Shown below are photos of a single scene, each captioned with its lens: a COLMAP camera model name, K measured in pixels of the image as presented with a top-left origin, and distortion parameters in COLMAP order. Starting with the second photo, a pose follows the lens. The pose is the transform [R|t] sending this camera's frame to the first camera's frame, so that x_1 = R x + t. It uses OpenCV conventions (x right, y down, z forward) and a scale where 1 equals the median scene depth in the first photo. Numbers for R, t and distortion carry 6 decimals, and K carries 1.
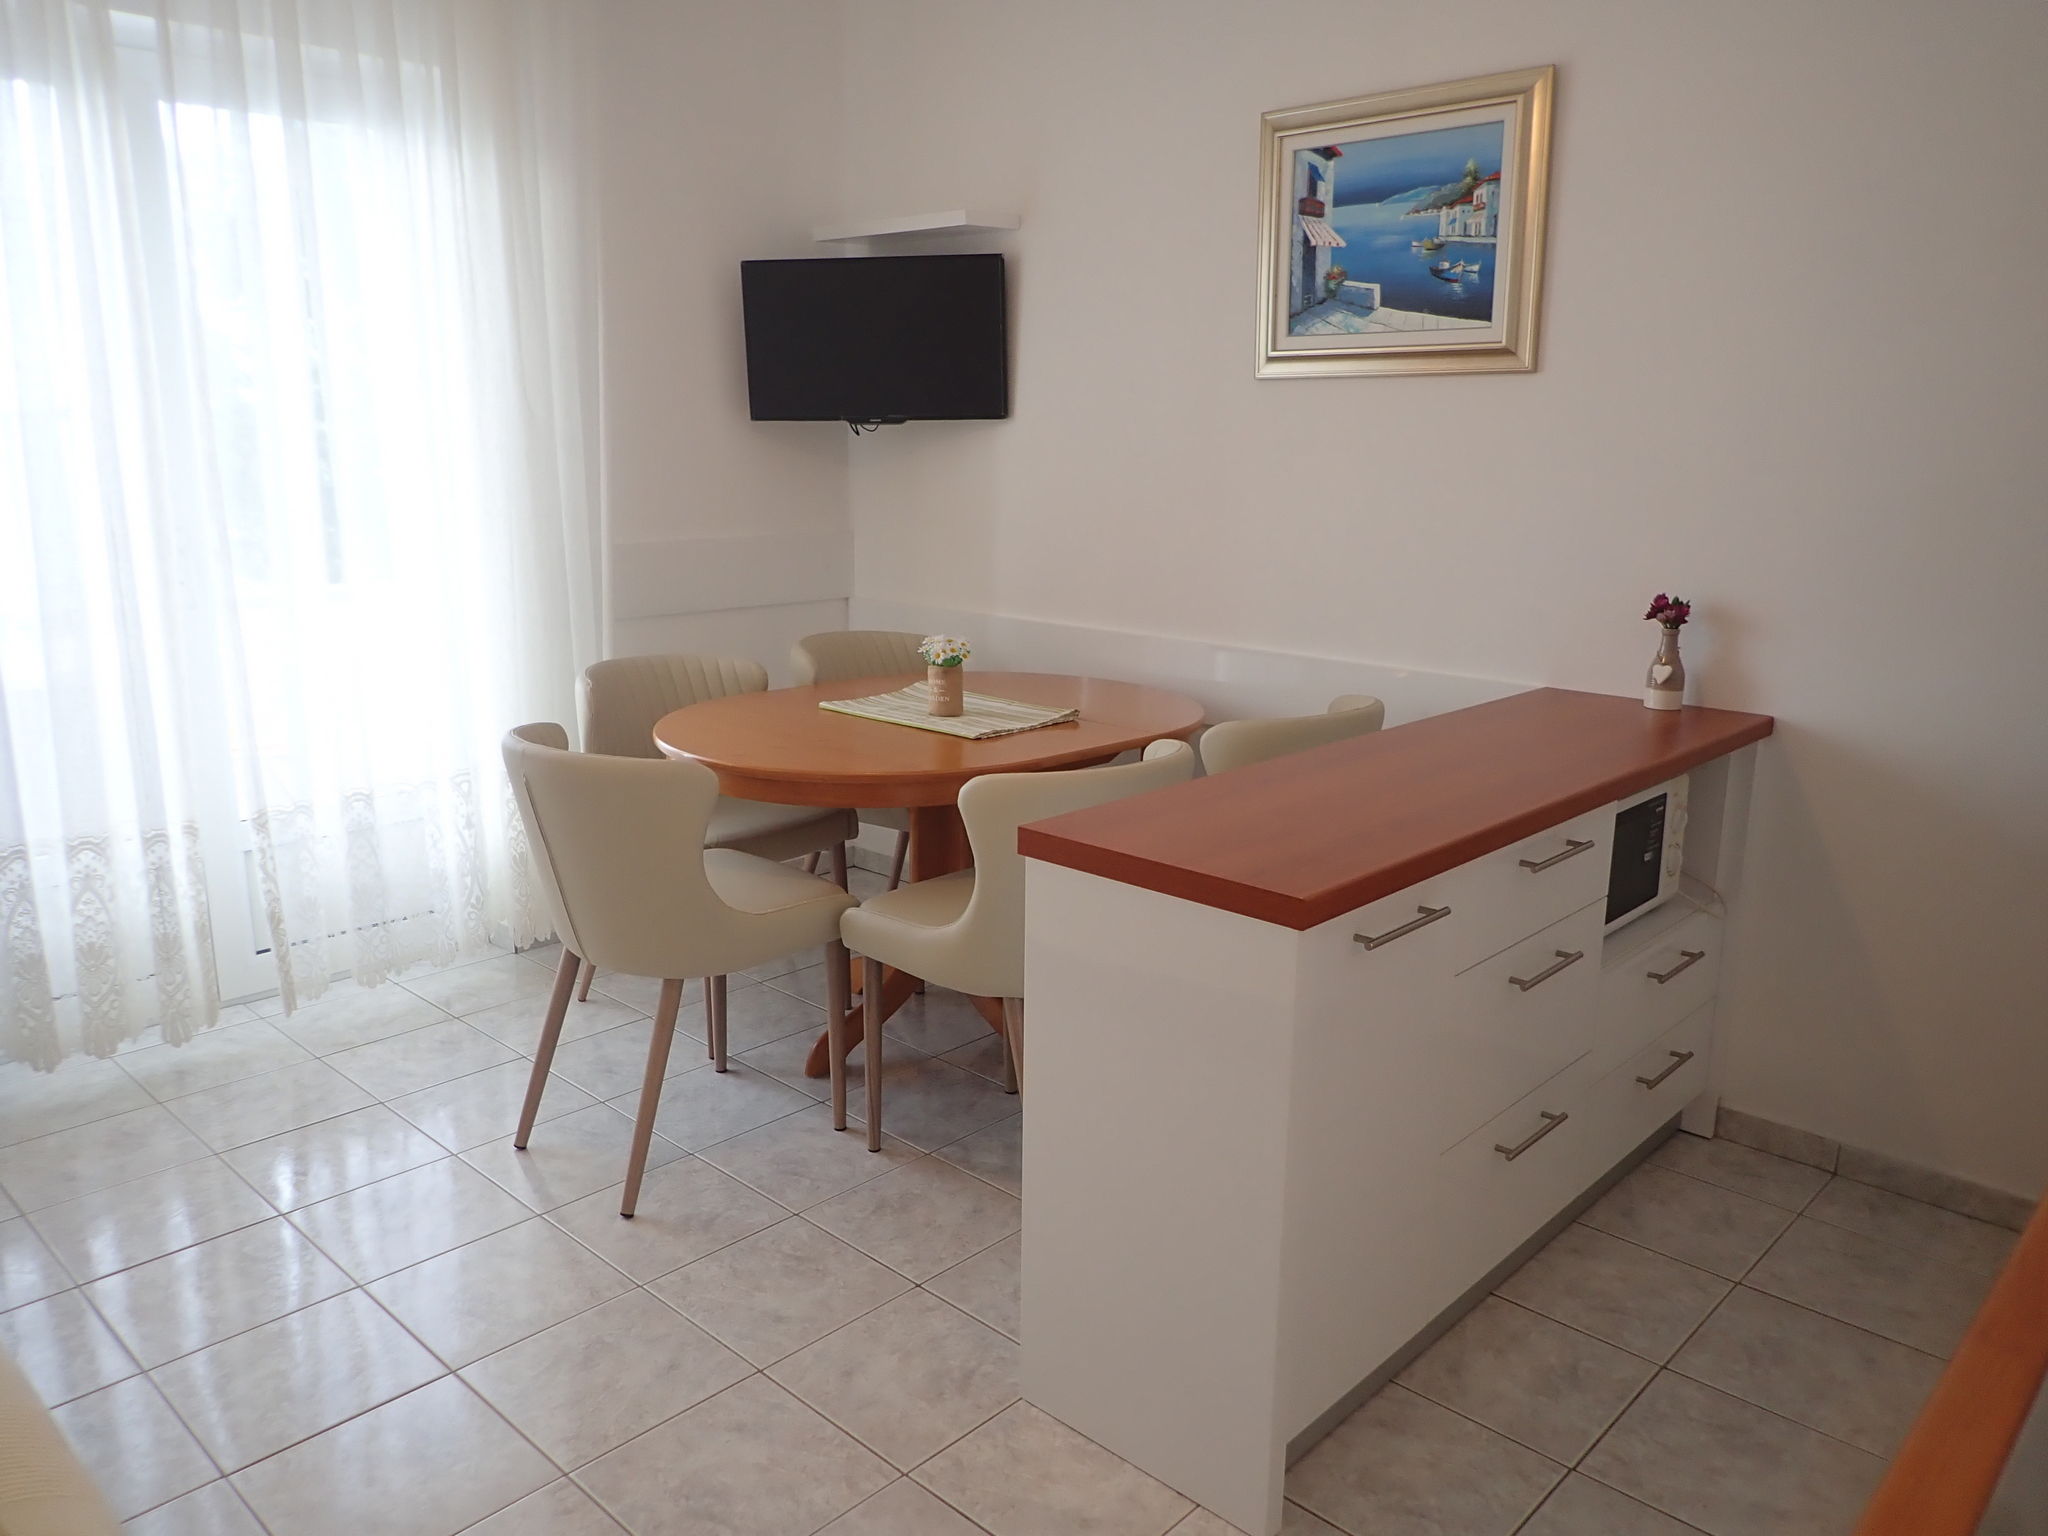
lens RADIAL K [[1504.2, 0, 1011.3], [0, 1504.2, 765.1], [0, 0, 1]] dist [0.009496, -0.014497]
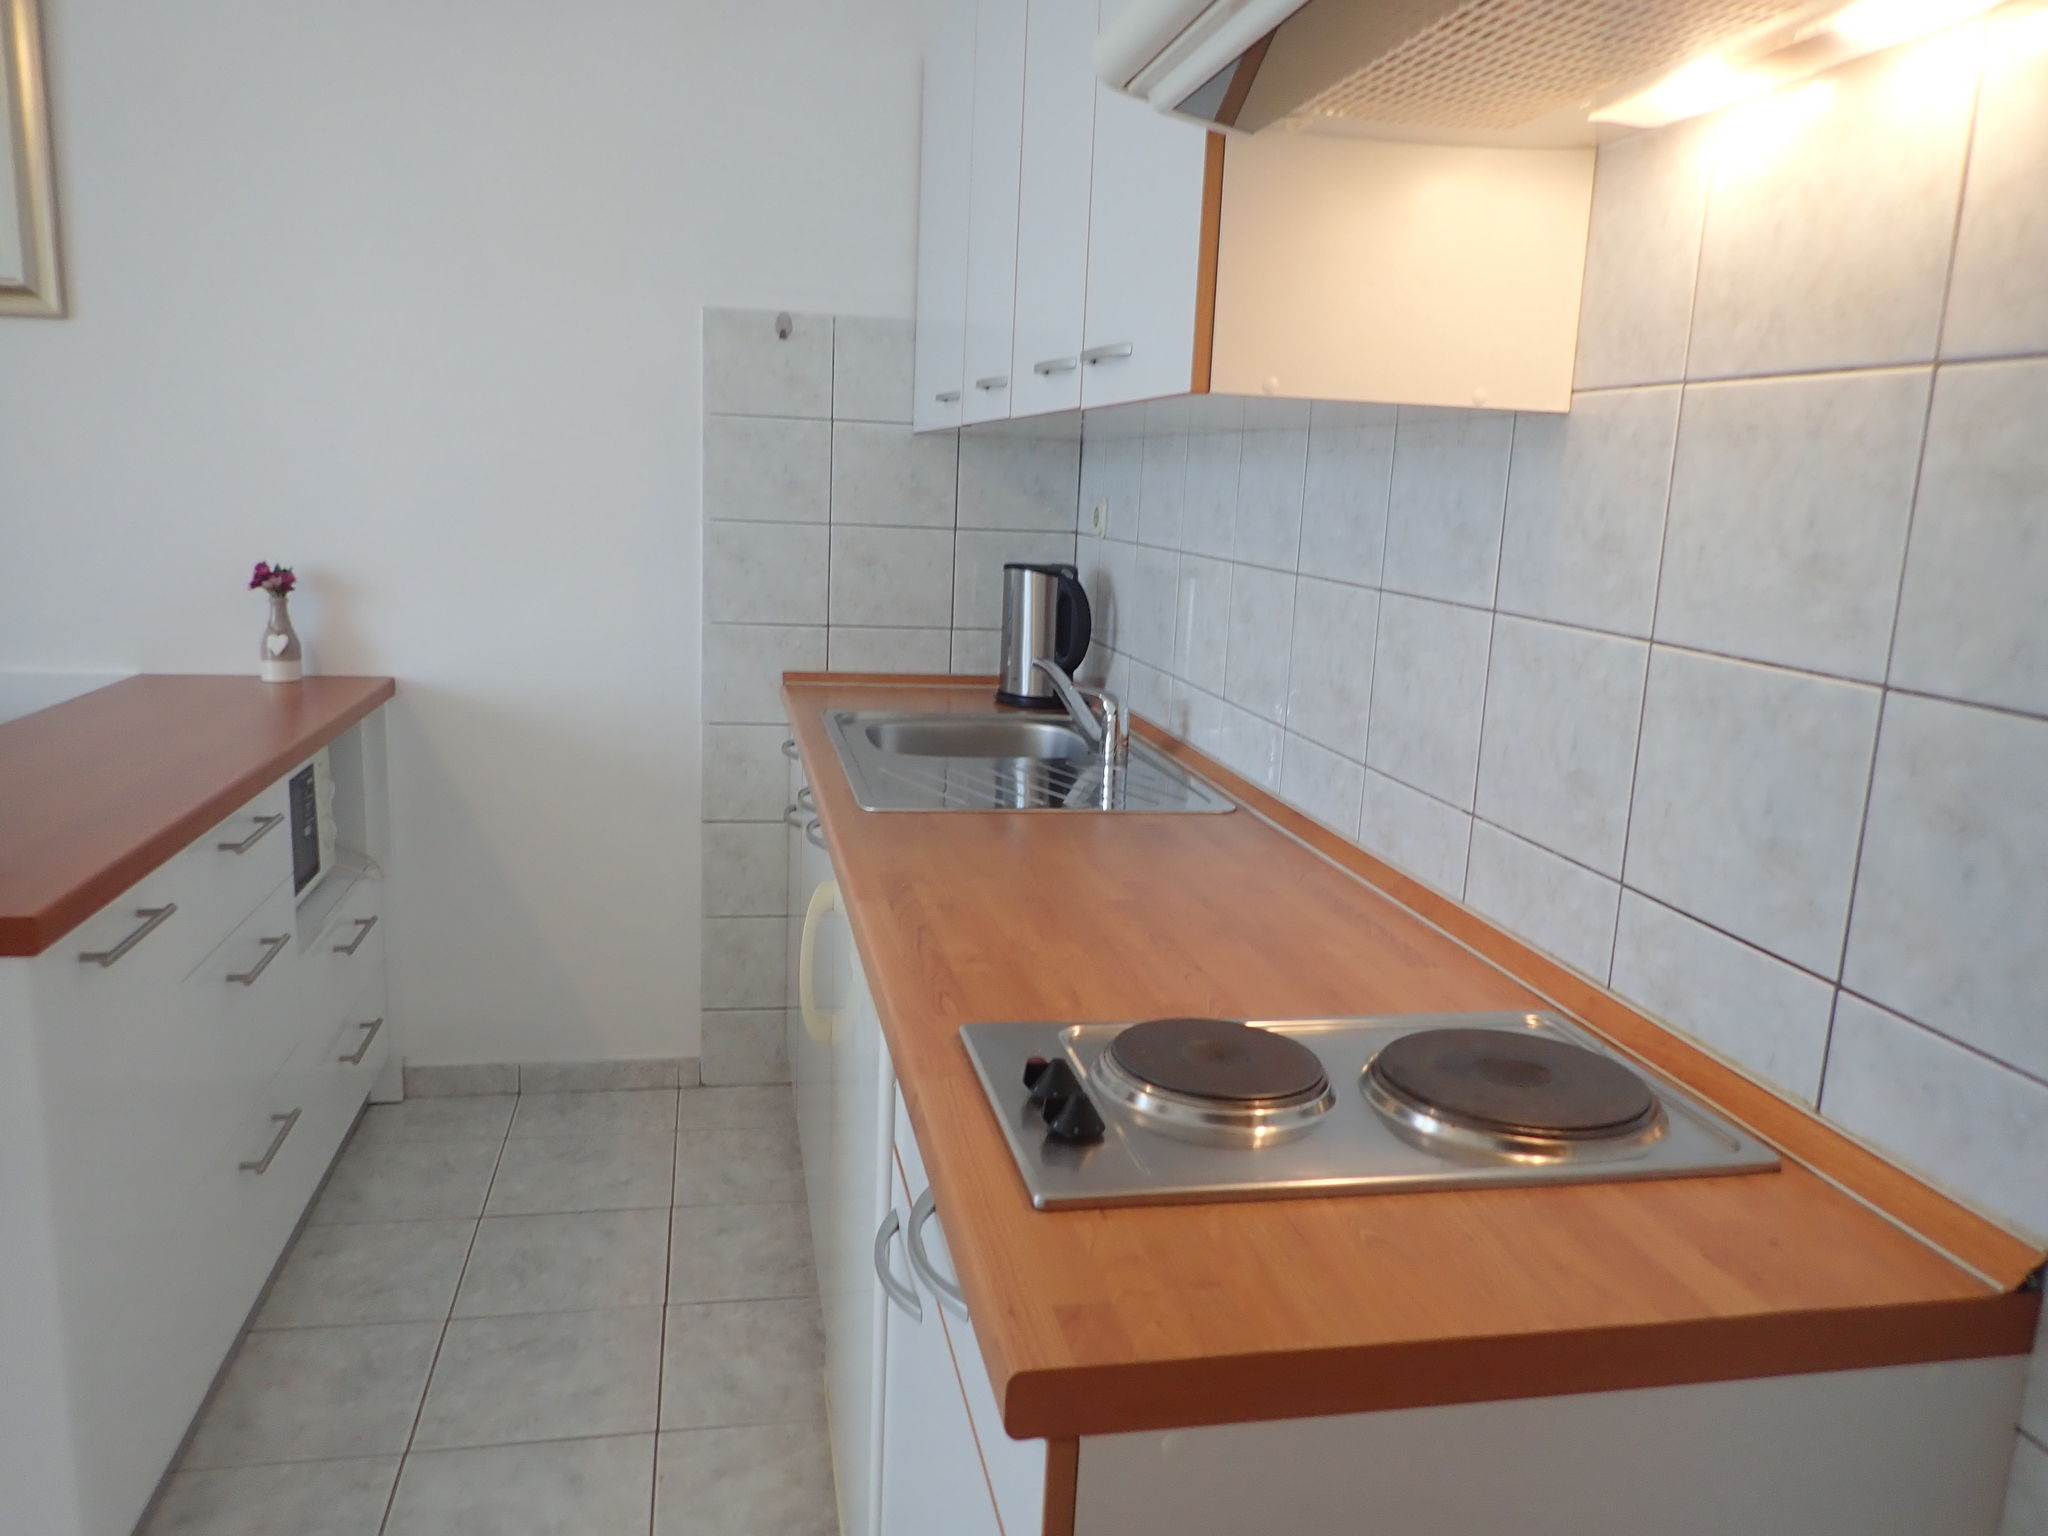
lens RADIAL K [[1504.2, 0, 1026.5], [0, 1504.2, 760.0], [0, 0, 1]] dist [0.009496, -0.014497]
pose [[0.572875, -0.136683, 0.808166, -0.078452], [0.144189, 0.987427, 0.064792, 0.018291], [-0.806861, 0.079411, 0.585380, 0.058346]]
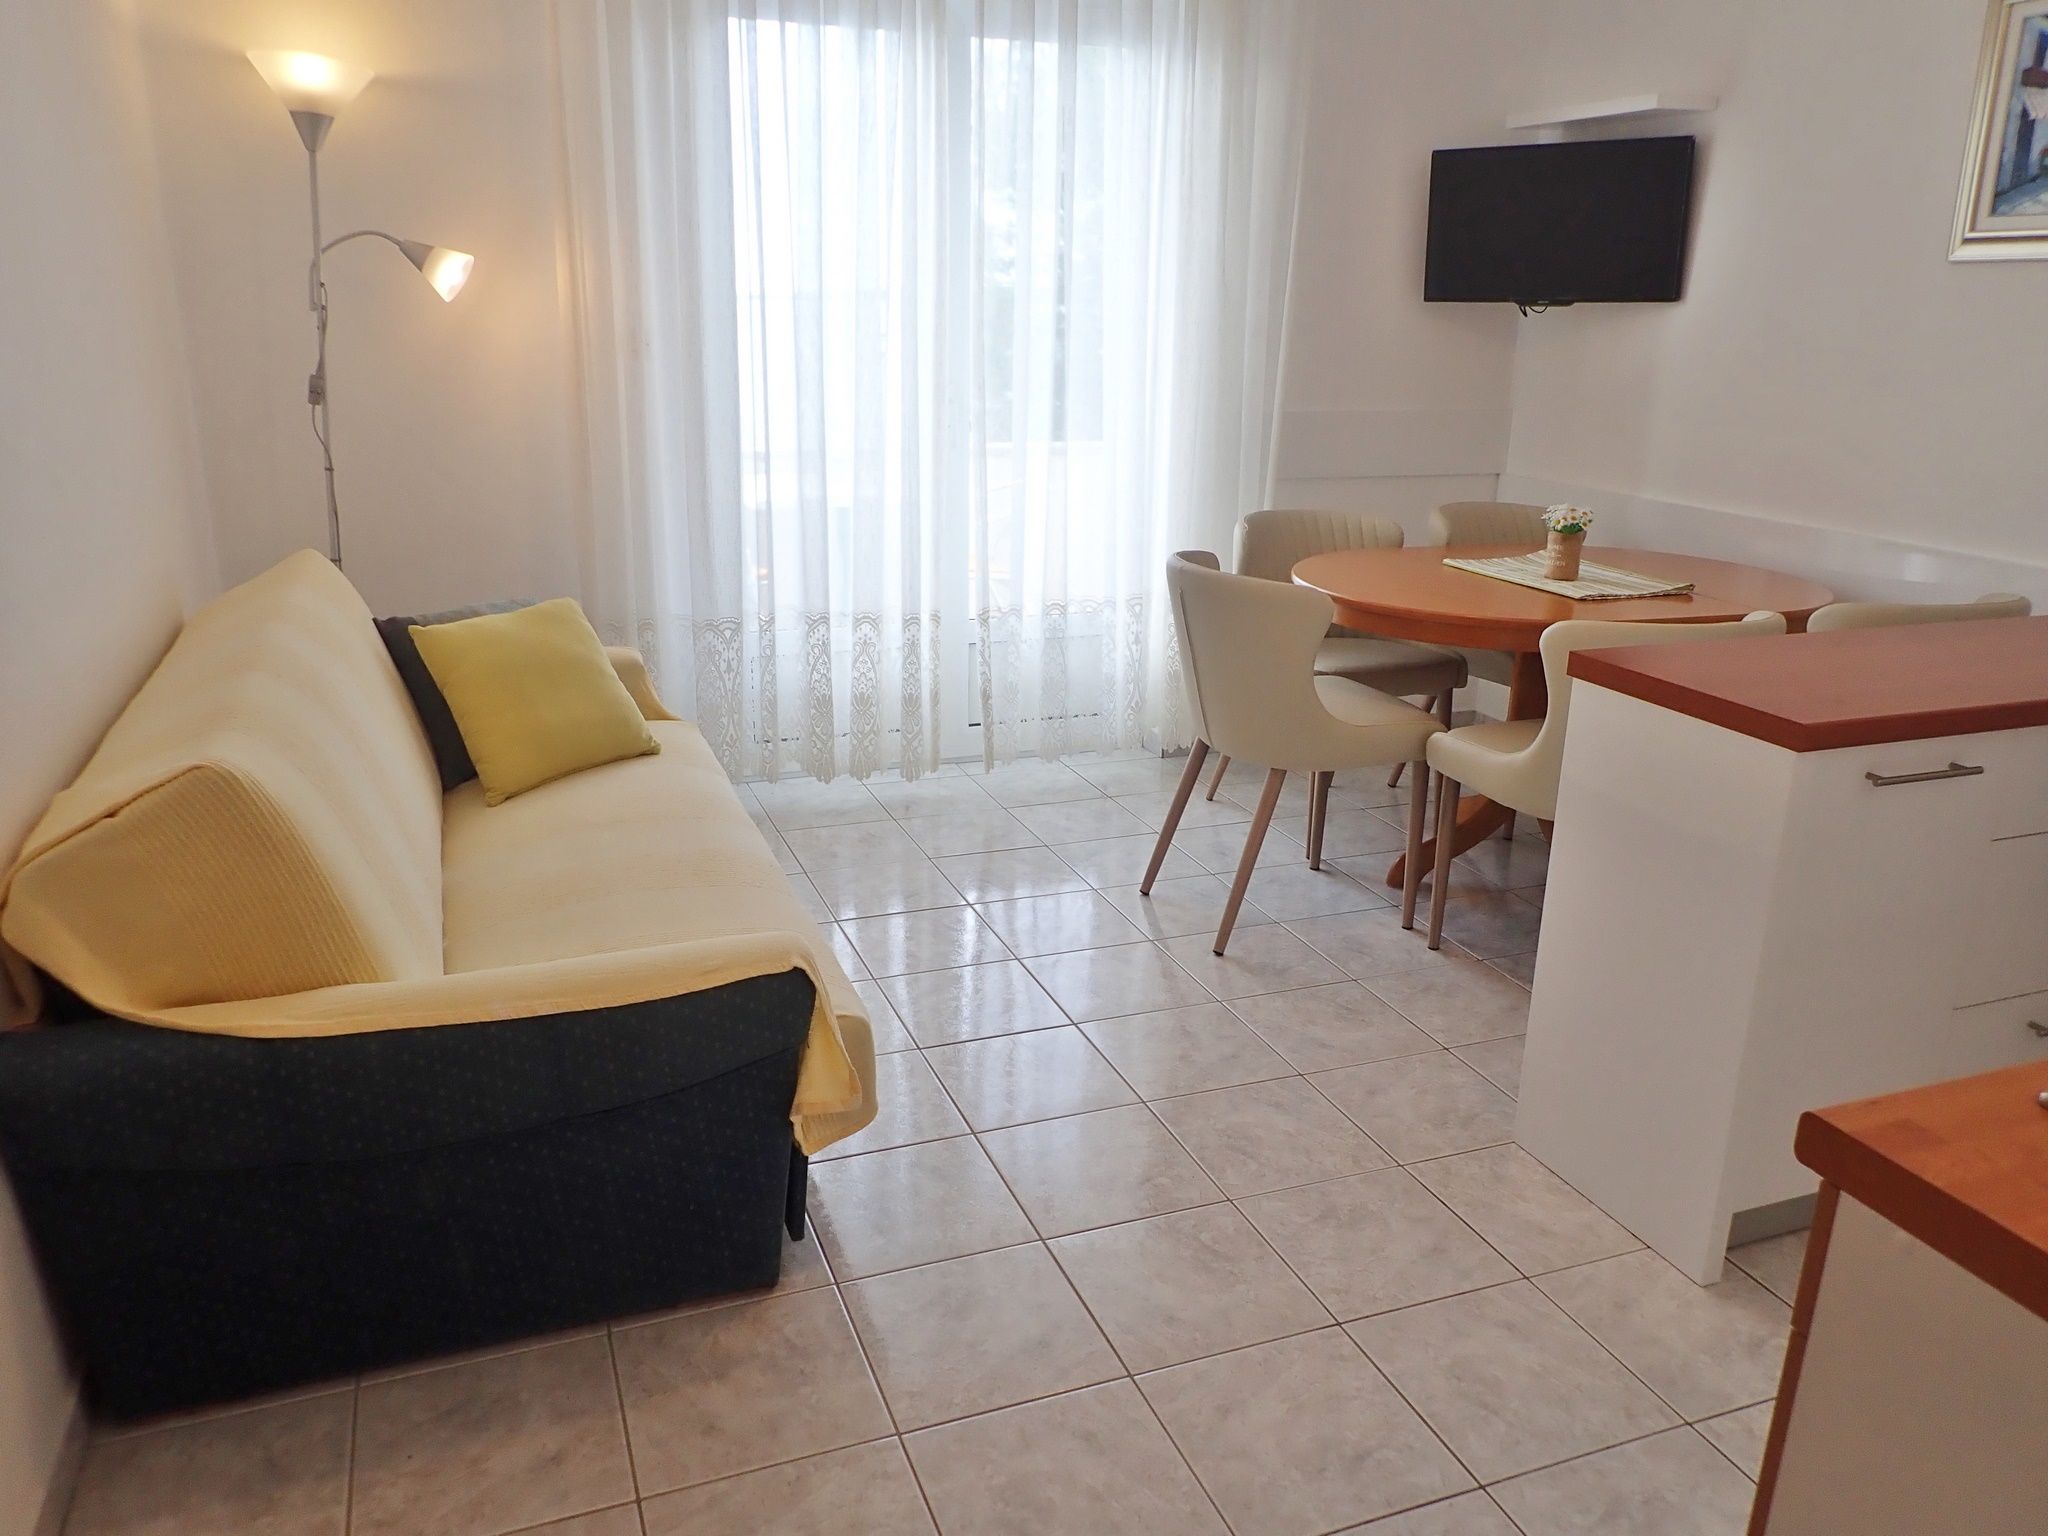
lens RADIAL K [[1504.2, 0, 1021.8], [0, 1504.2, 759.7], [0, 0, 1]] dist [0.009496, -0.014497]
pose [[0.902432, 0.134008, -0.409461, 0.075462], [-0.106528, 0.990290, 0.089318, 0.044207], [0.417454, -0.036985, 0.907945, -0.163529]]
